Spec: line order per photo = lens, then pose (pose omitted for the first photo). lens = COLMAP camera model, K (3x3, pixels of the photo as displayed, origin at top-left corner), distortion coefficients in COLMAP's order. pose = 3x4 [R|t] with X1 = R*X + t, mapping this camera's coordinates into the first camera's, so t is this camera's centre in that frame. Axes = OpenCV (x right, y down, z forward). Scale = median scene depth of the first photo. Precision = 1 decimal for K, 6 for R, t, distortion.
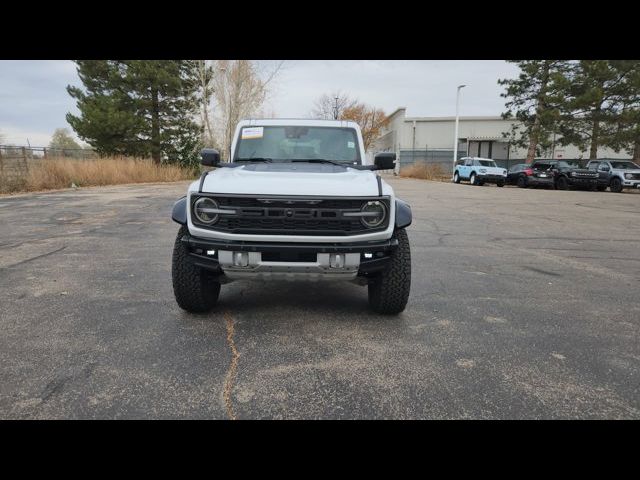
lens RADIAL K [[475.0, 0, 320.0], [0, 475.0, 240.0], [0, 0, 1]] dist [0.082994, -0.078448]
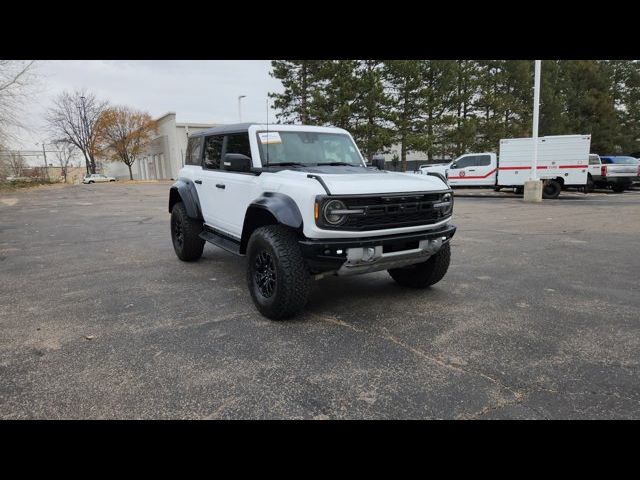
lens RADIAL K [[475.0, 0, 320.0], [0, 475.0, 240.0], [0, 0, 1]] dist [0.082994, -0.078448]
pose [[0.812169, -0.109808, 0.572996, -0.844430], [0.117025, 0.992829, 0.024391, -0.029539], [-0.571566, 0.047246, 0.819195, 0.166398]]
